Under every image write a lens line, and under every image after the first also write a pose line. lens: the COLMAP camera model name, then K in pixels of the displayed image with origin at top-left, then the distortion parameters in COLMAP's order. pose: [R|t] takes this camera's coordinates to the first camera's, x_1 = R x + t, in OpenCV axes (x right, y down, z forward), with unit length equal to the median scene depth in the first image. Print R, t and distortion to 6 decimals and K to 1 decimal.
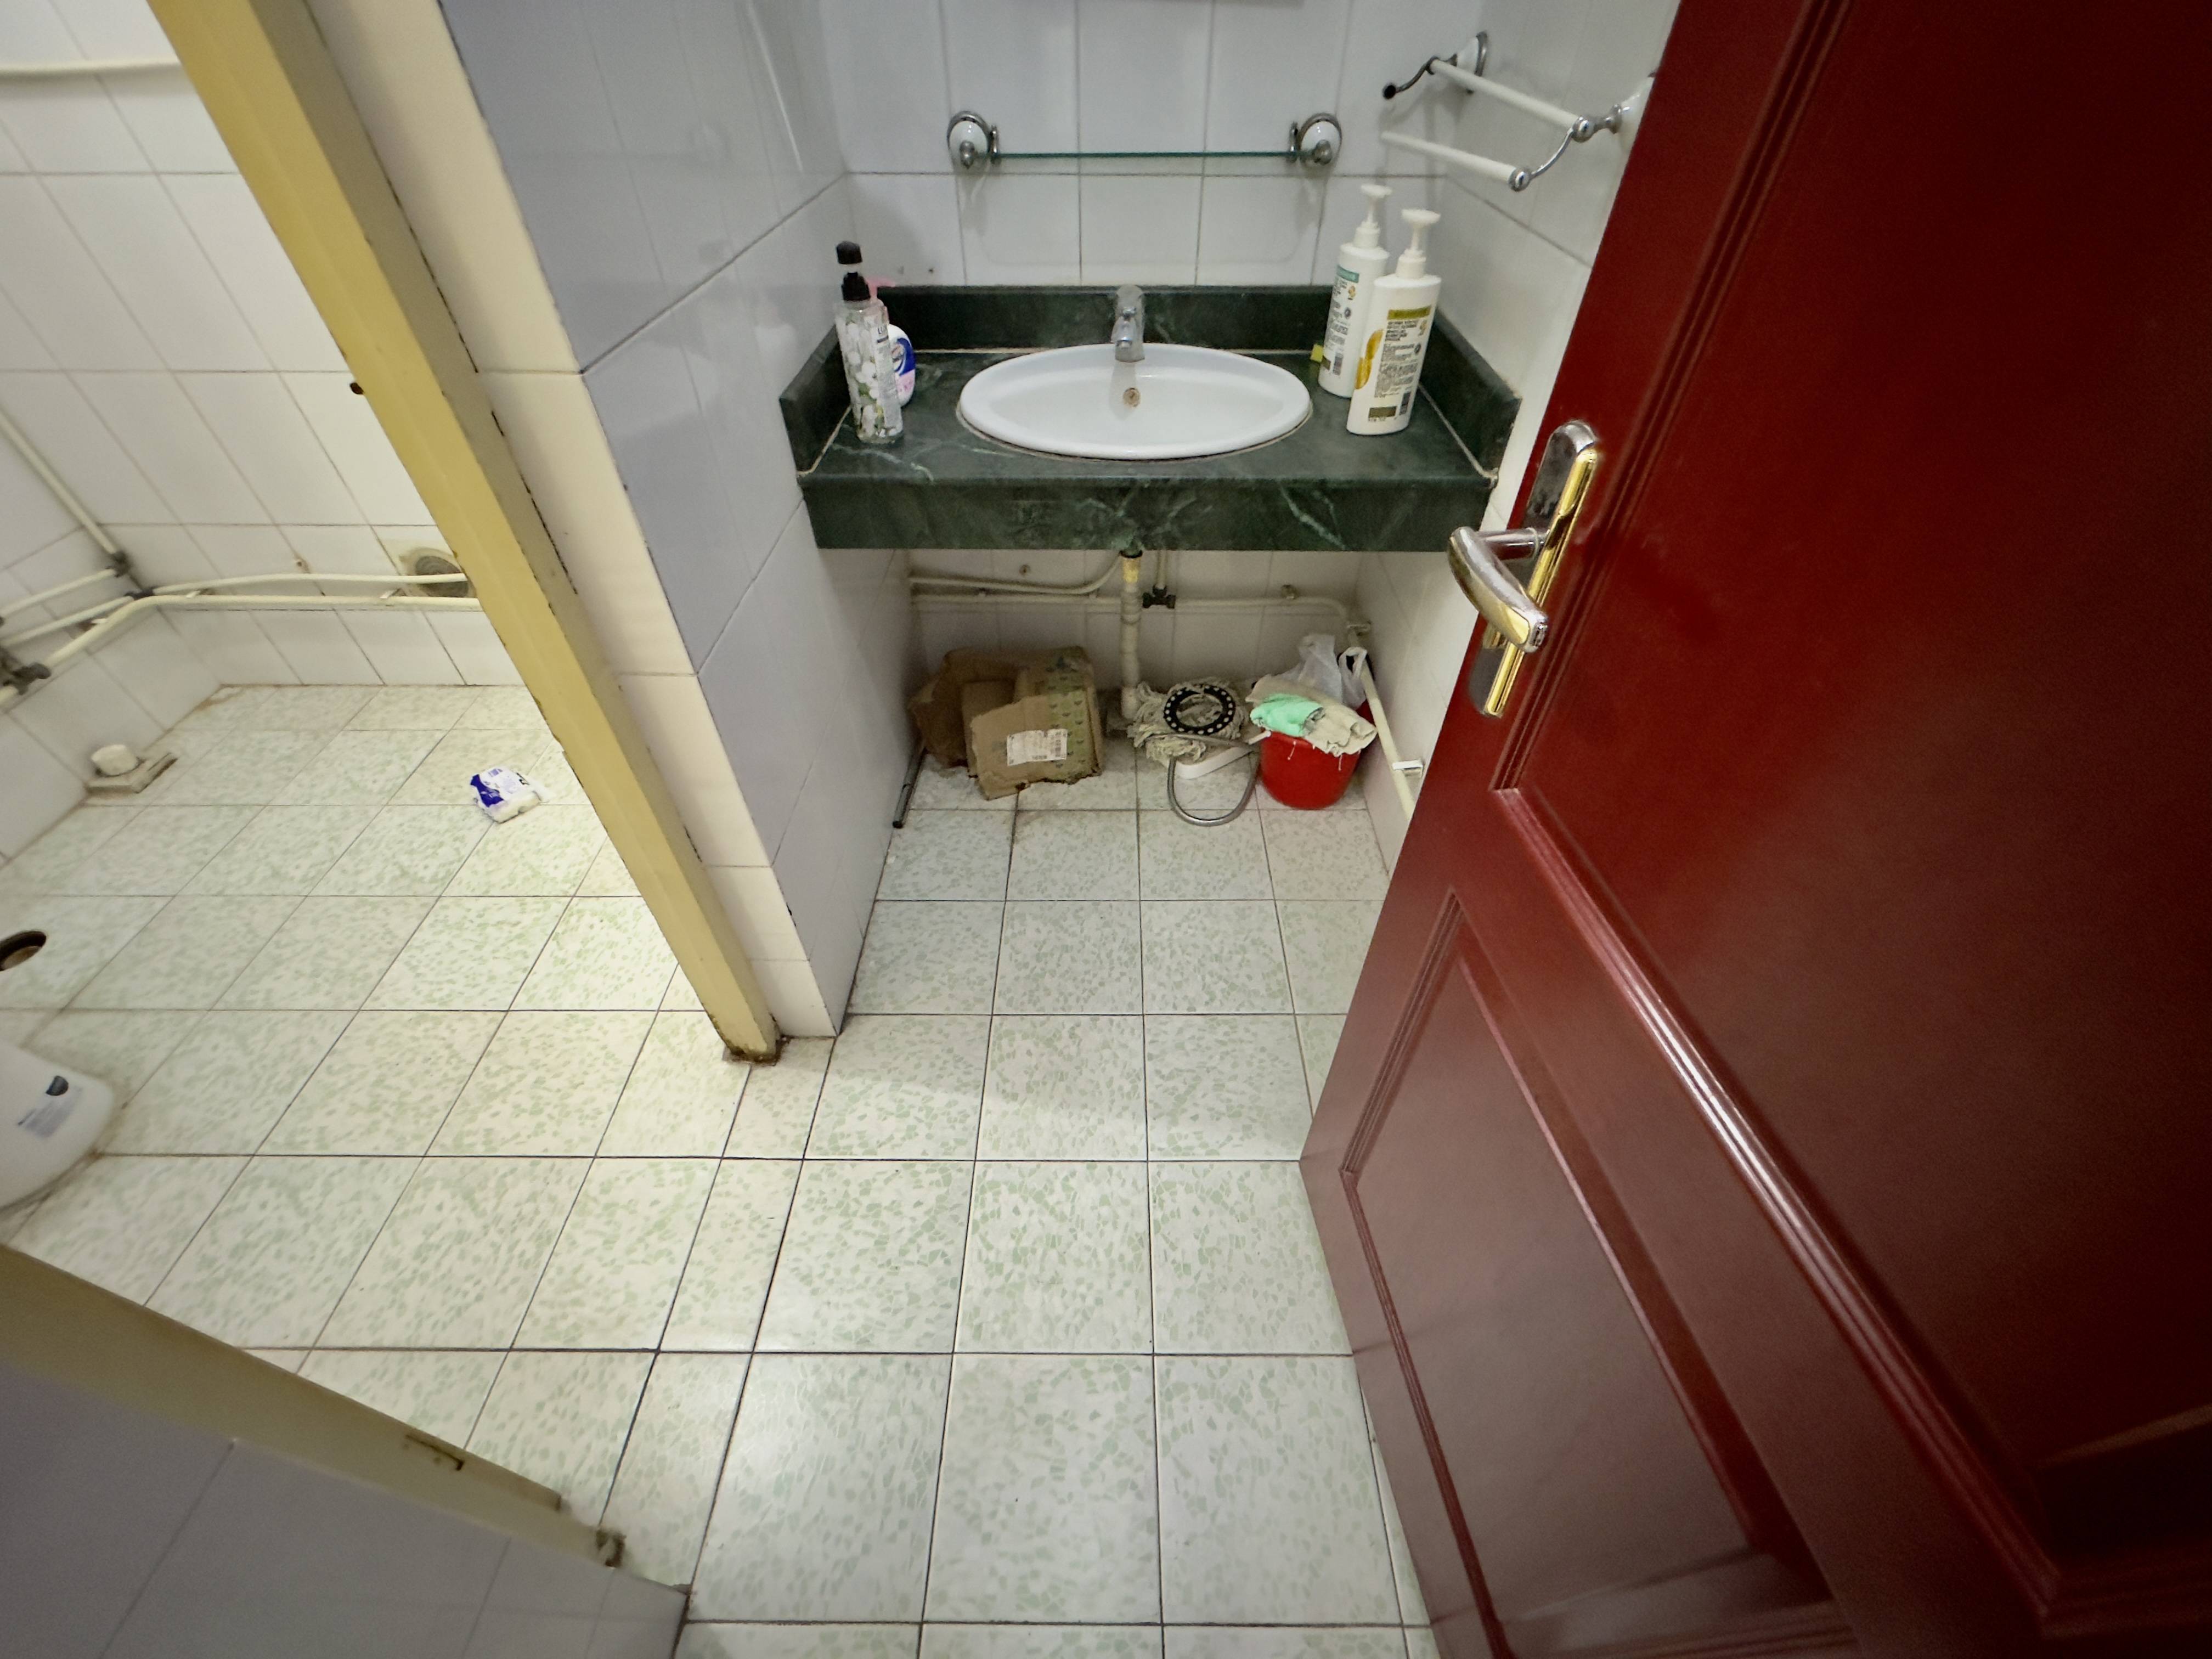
lens RADIAL K [[882.2, 0, 1105.3], [0, 882.2, 829.0], [0, 0, 1]] dist [0.002507, -0.000089]
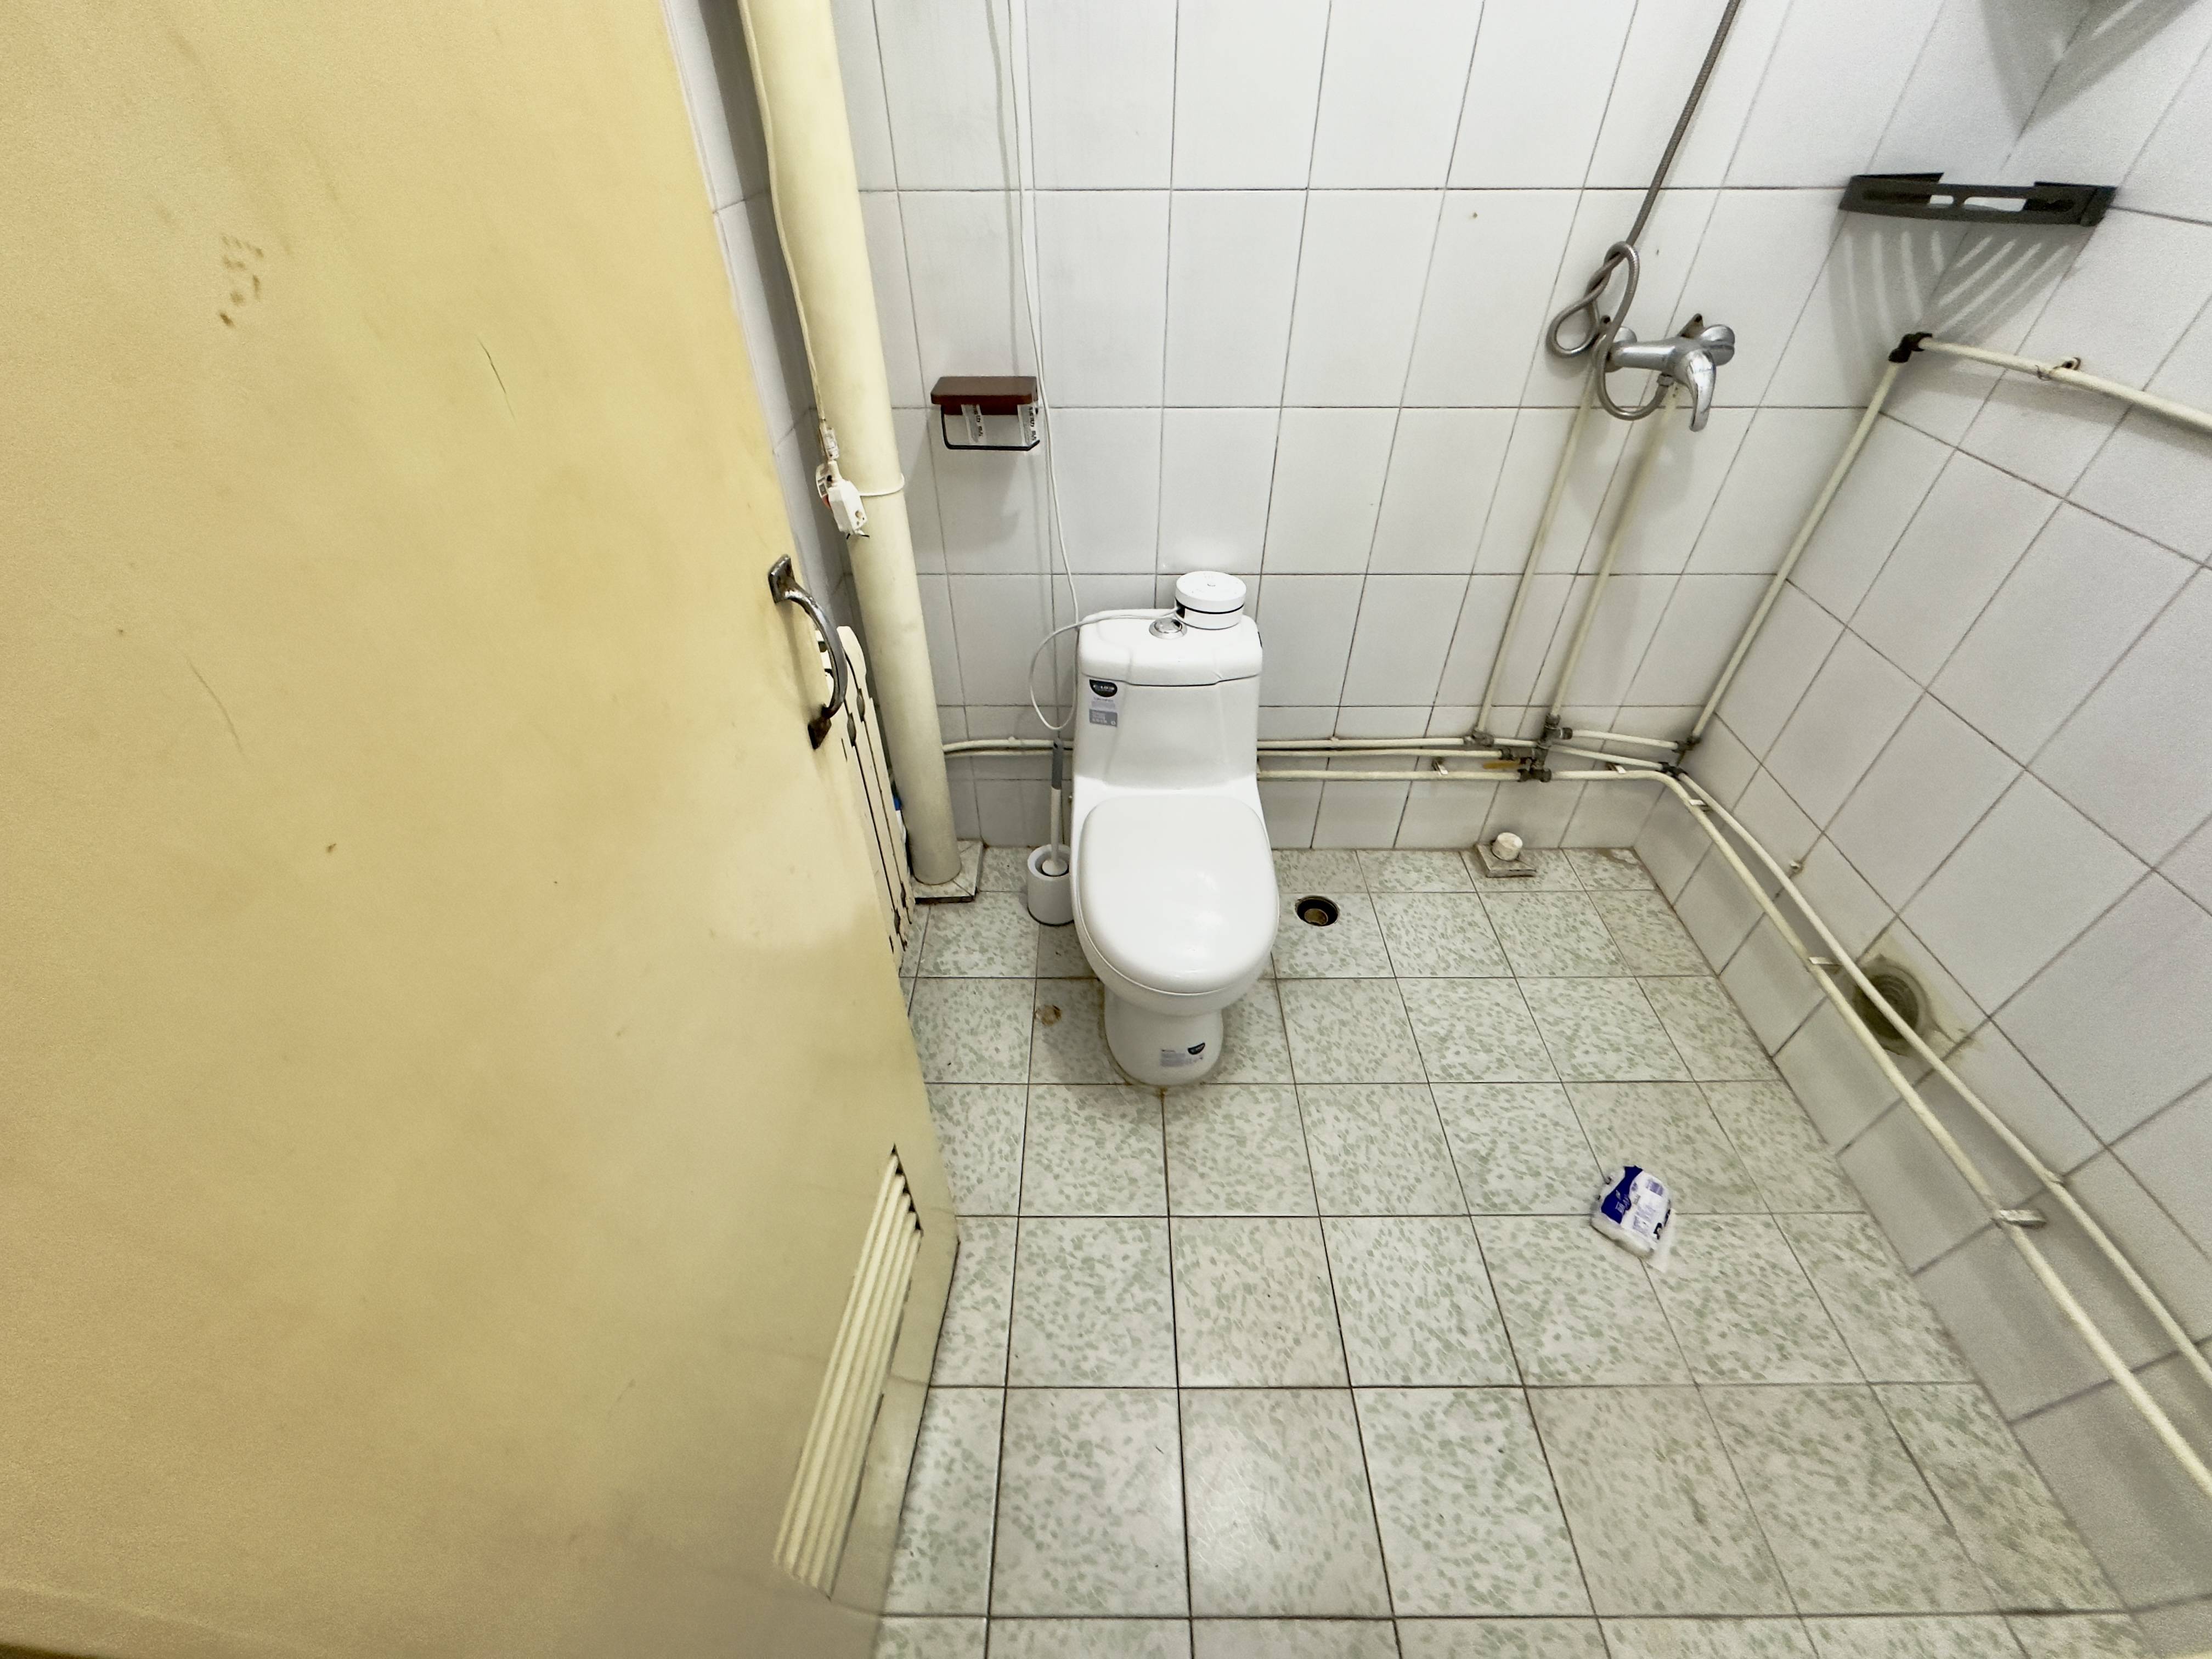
lens RADIAL K [[882.2, 0, 1107.5], [0, 882.2, 827.1], [0, 0, 1]] dist [0.002507, -0.000089]
pose [[0.010723, 0.665353, -0.746452, -0.317944], [-0.694894, 0.541743, 0.472902, -0.271131], [0.719032, 0.513634, 0.468159, 0.109173]]
